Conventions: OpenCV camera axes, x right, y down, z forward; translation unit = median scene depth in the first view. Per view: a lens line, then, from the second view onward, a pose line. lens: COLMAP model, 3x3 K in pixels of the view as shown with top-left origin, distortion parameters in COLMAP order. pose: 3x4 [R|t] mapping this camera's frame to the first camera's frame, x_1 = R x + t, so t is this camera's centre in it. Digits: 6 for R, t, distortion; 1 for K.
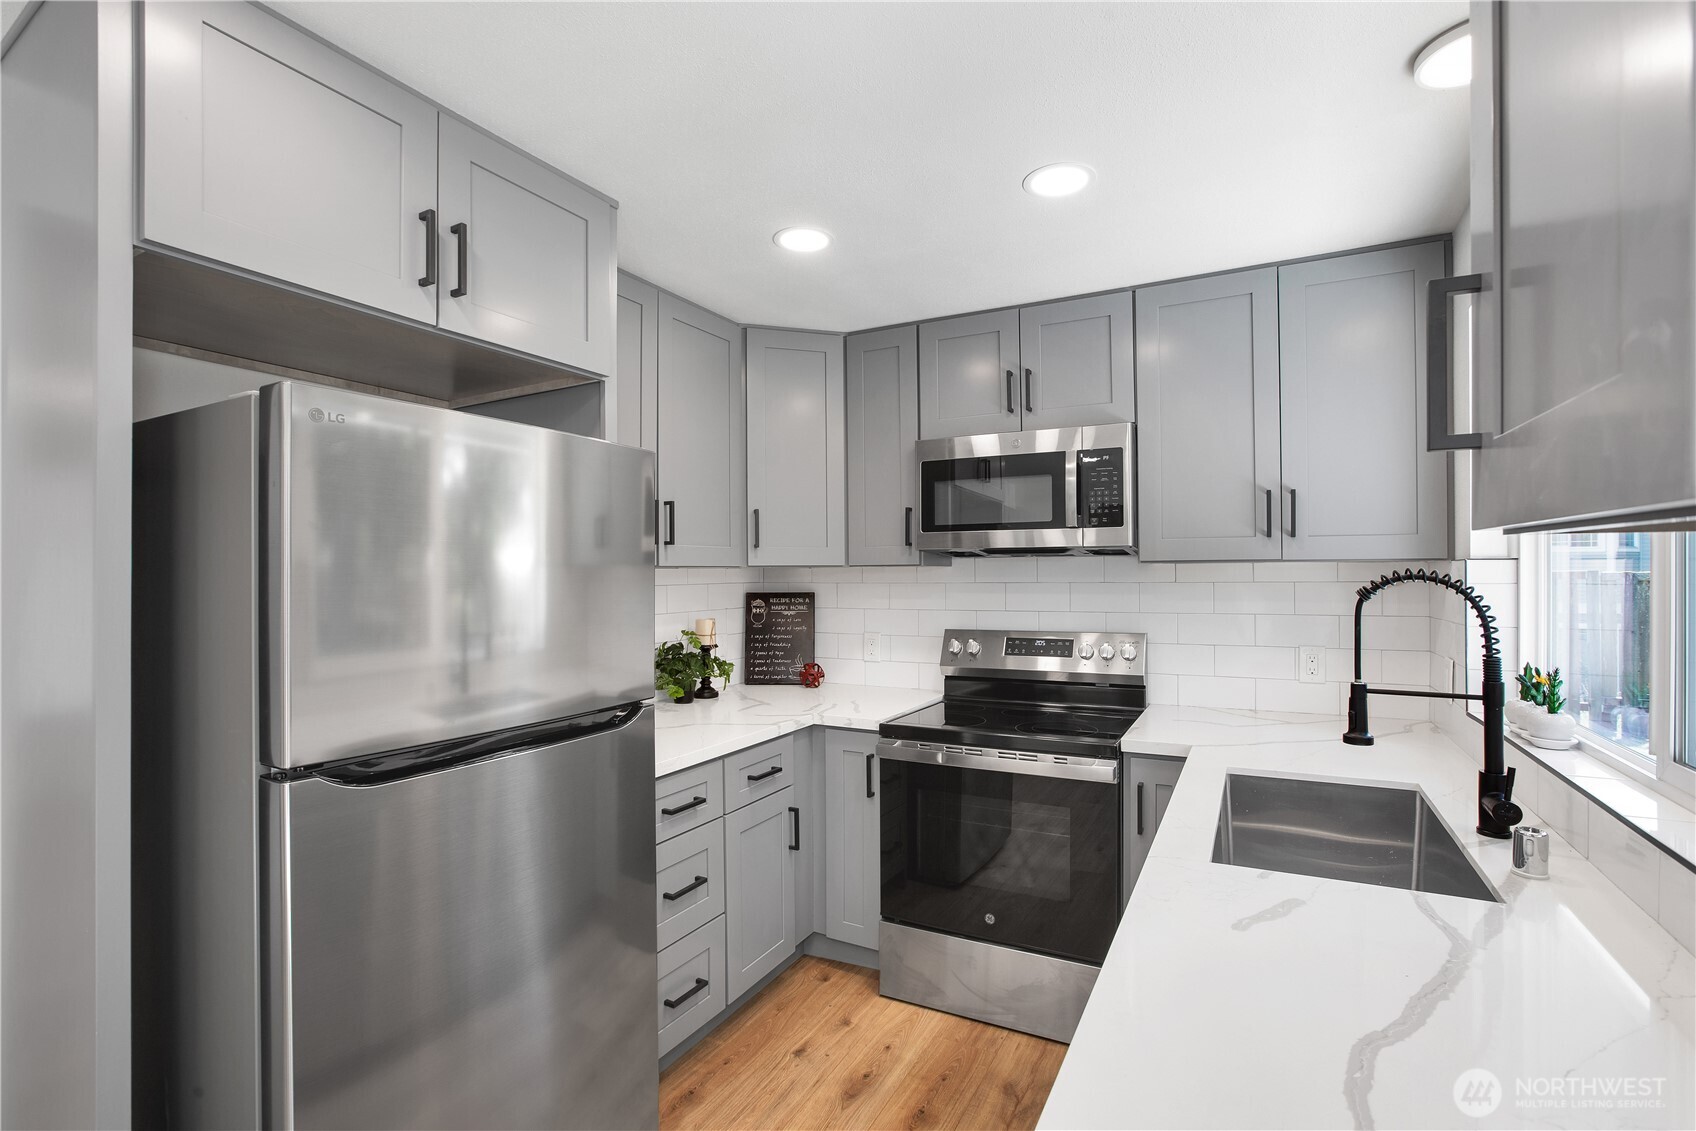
lens RADIAL K [[768.6, 0, 831.1], [0, 768.6, 575.3], [0, 0, 1]] dist [-0.029443, 0.000529]
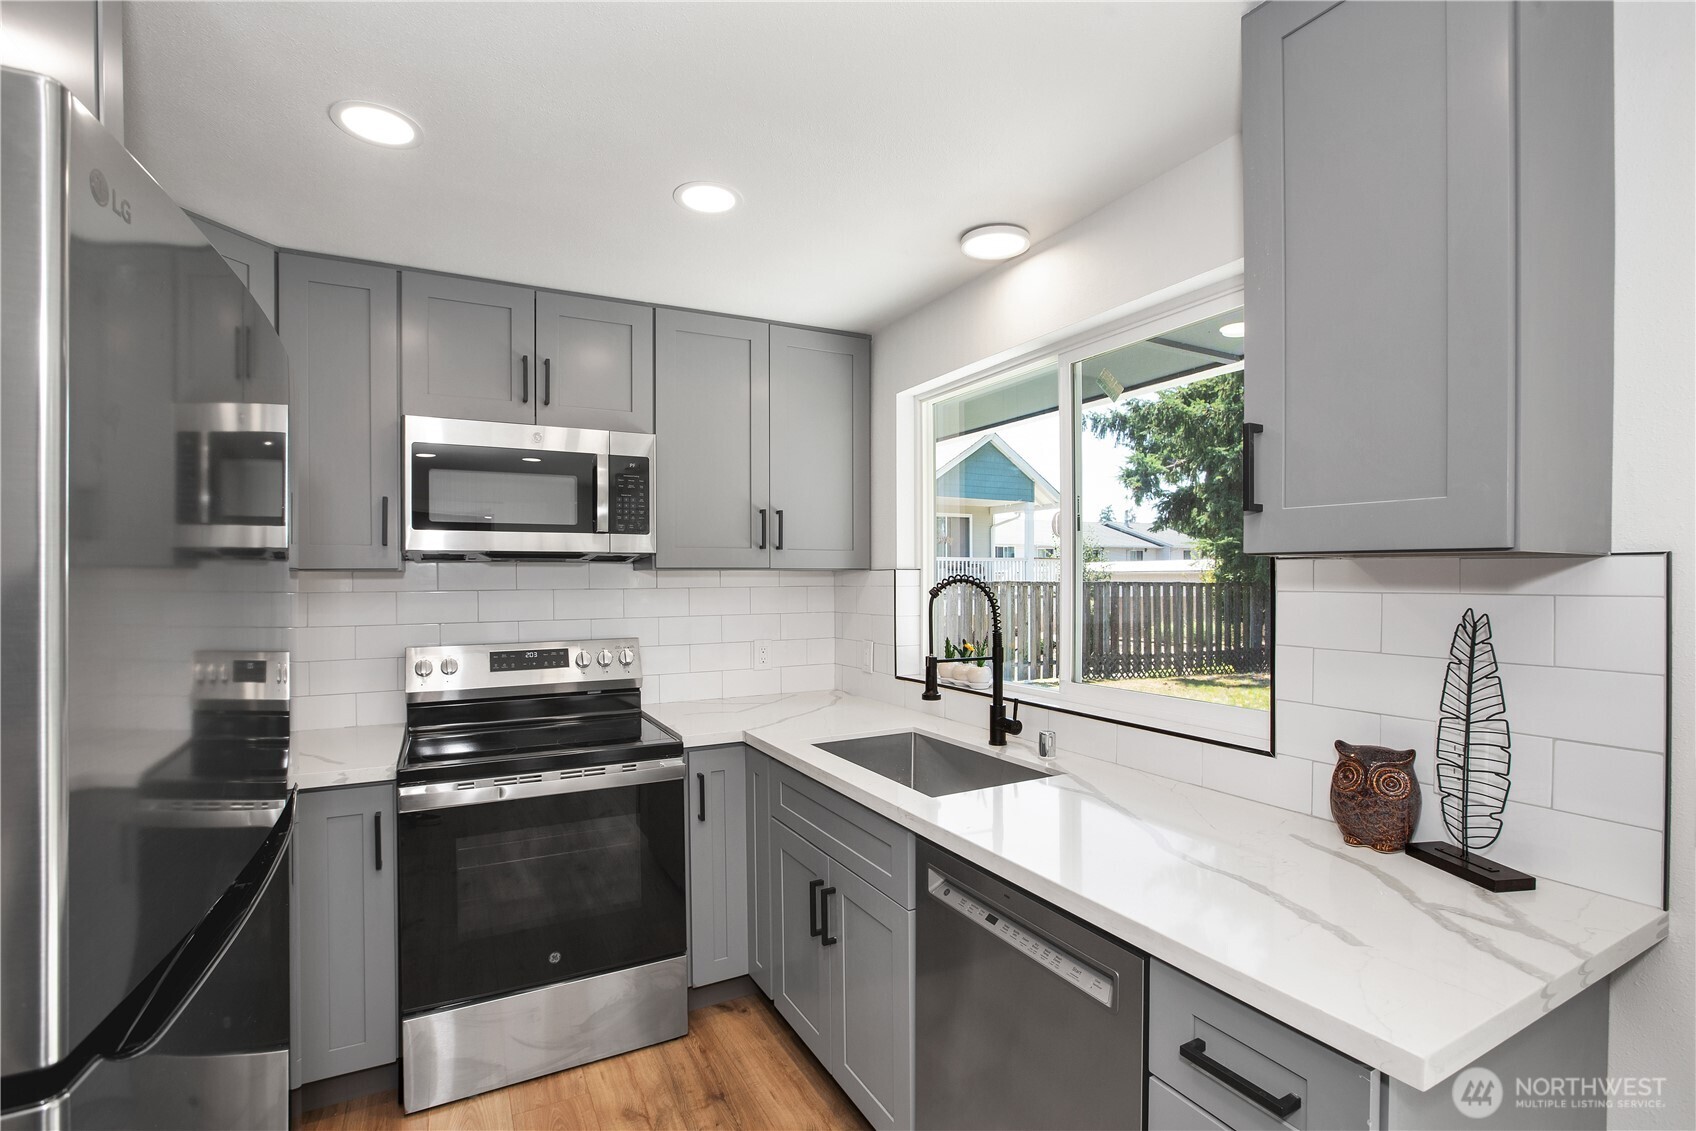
lens RADIAL K [[806.2, 0, 864.6], [0, 806.2, 579.3], [0, 0, 1]] dist [-0.042392, 0.006195]
pose [[0.546912, -0.000787, 0.837190, -0.362035], [0.003013, 0.999995, -0.001029, -0.000518], [-0.837185, 0.003085, 0.546911, 0.160450]]
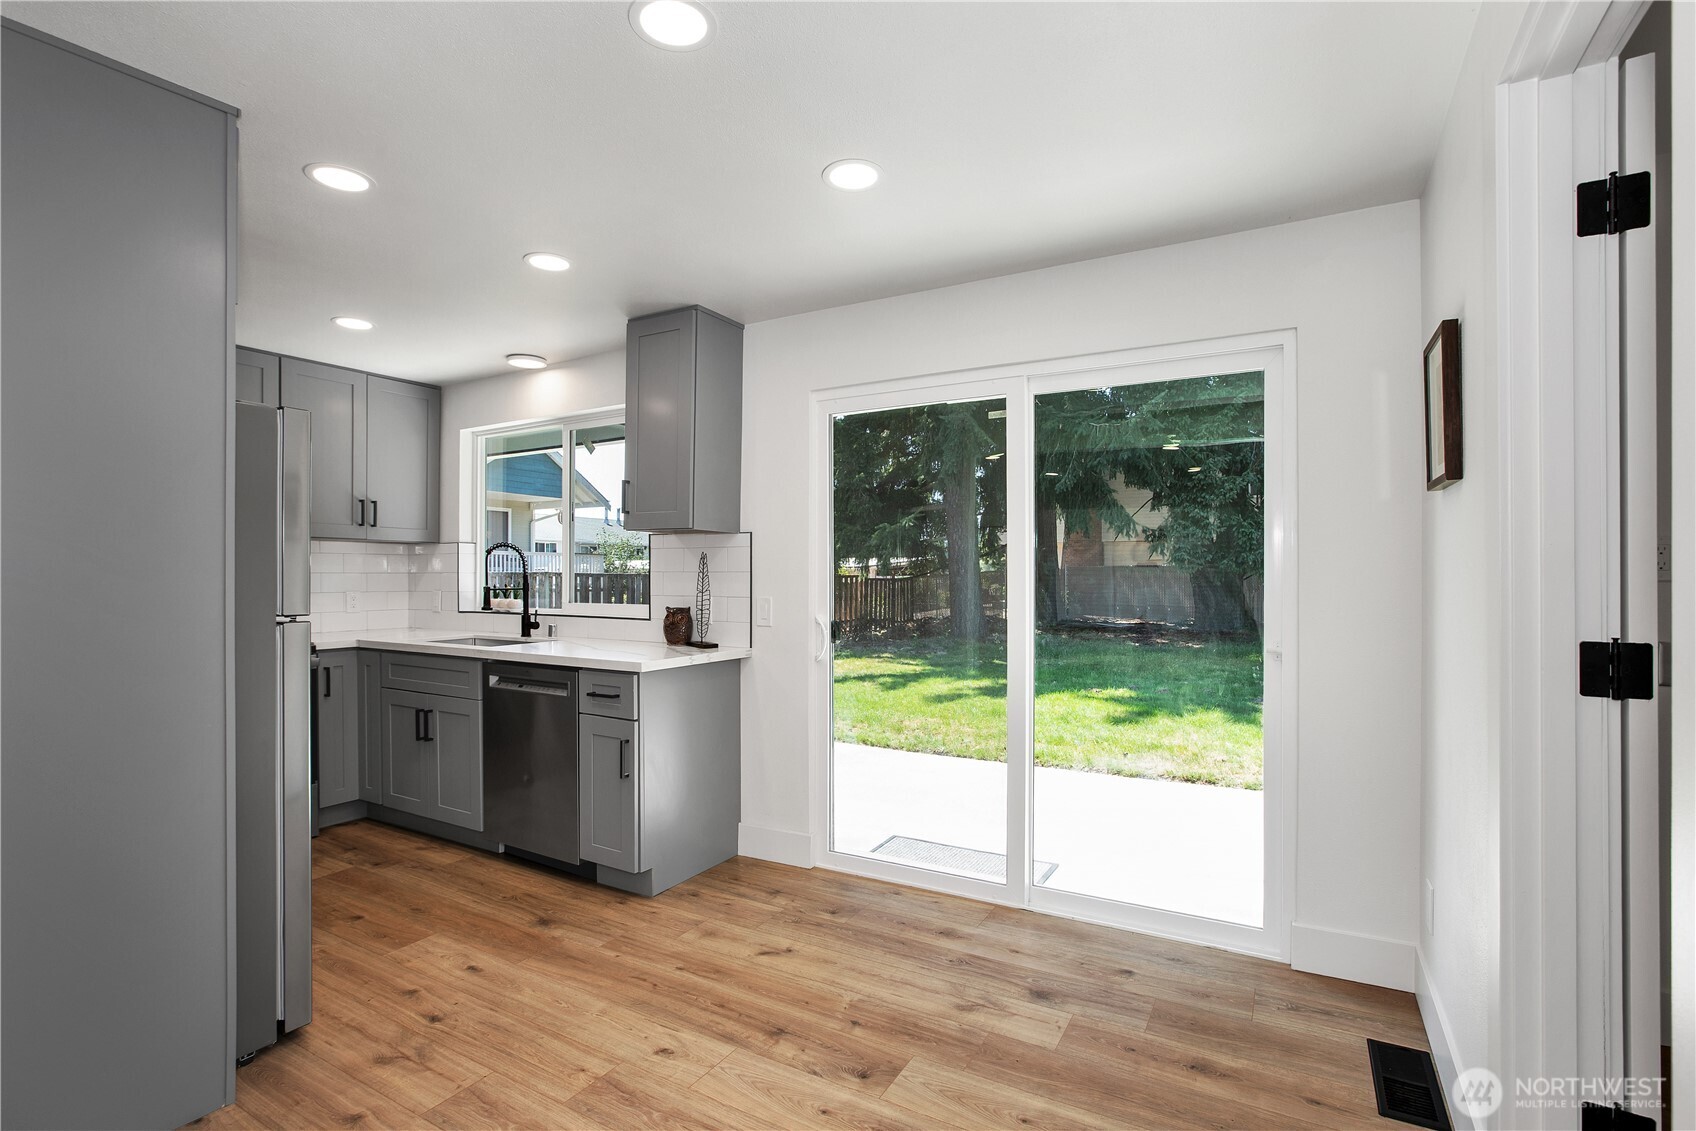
lens RADIAL K [[806.2, 0, 861.5], [0, 806.2, 587.6], [0, 0, 1]] dist [-0.042392, 0.006195]
pose [[0.032862, -0.009680, 0.999413, -1.128975], [-0.003023, 0.999948, 0.009784, 0.065293], [-0.999455, -0.003343, 0.032831, -0.206065]]
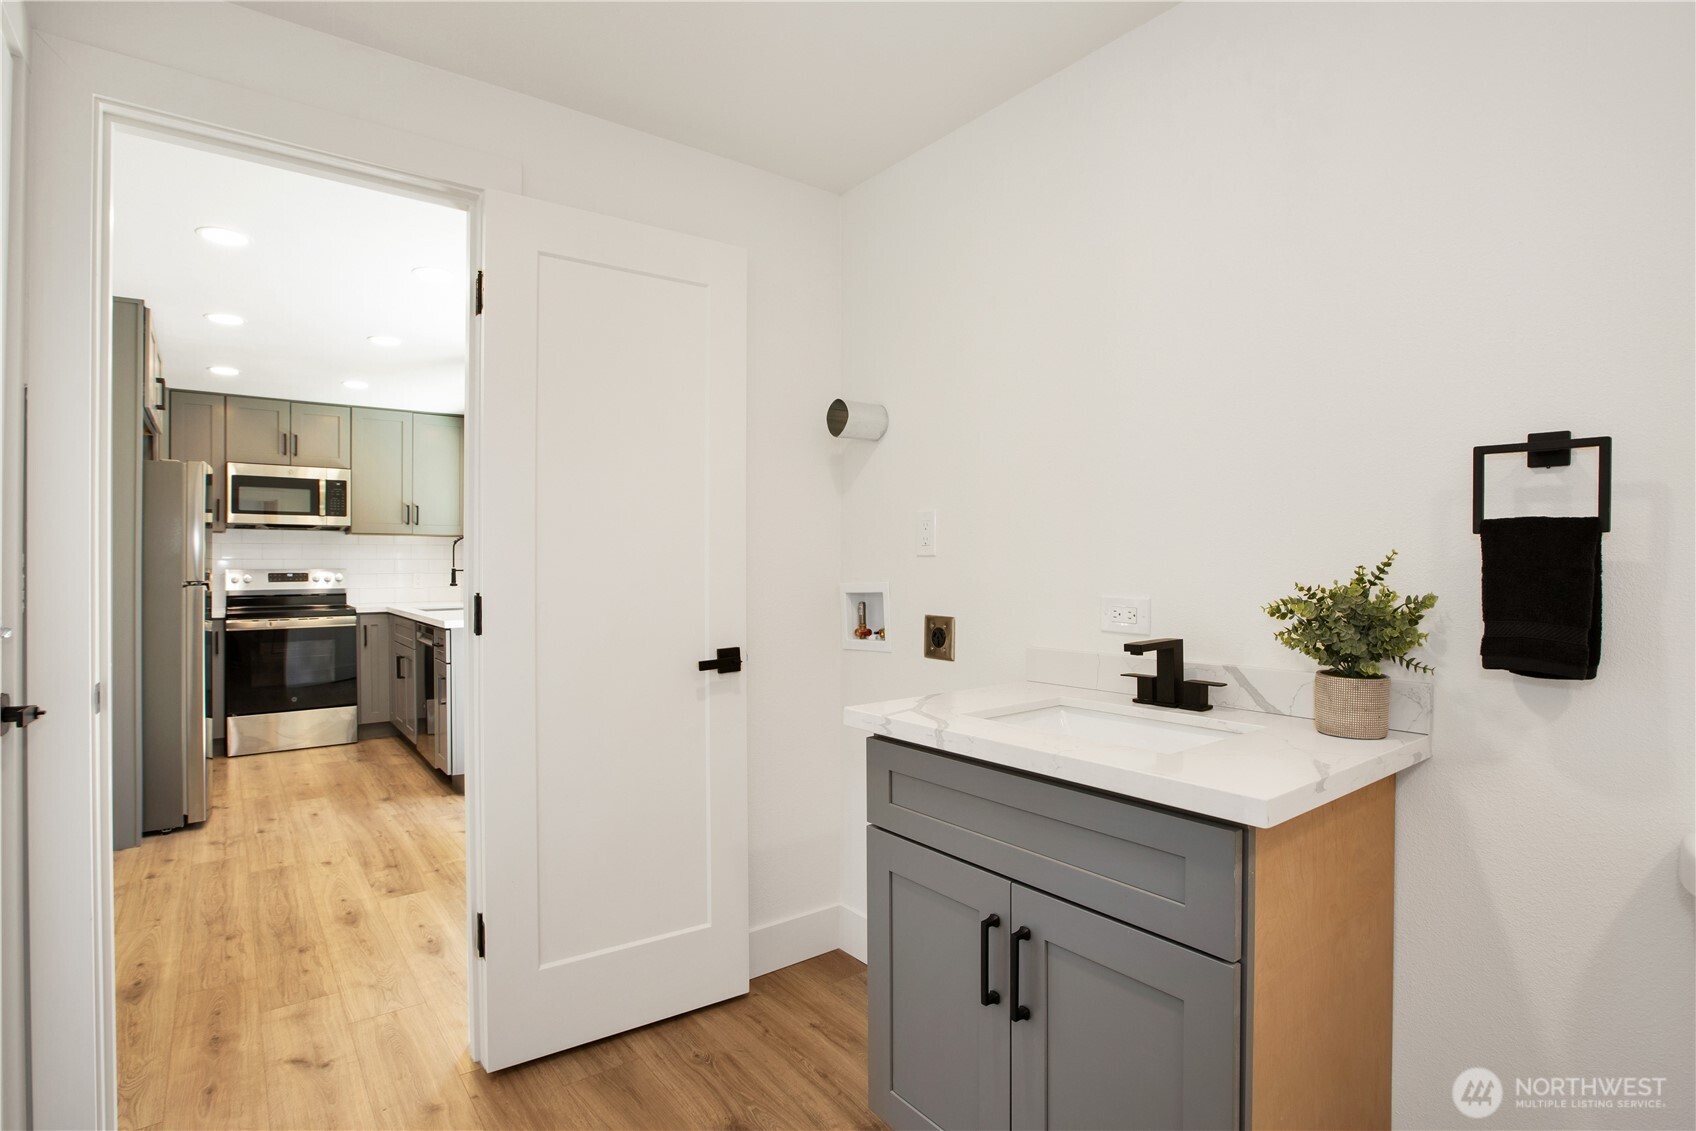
lens RADIAL K [[889.1, 0, 837.4], [0, 889.1, 572.7], [0, 0, 1]] dist [-0.051020, 0.001329]
pose [[0.450884, -0.004178, 0.892573, -1.194441], [-0.001479, 0.999984, 0.005428, 0.079477], [-0.892581, -0.003767, 0.450871, -1.349651]]
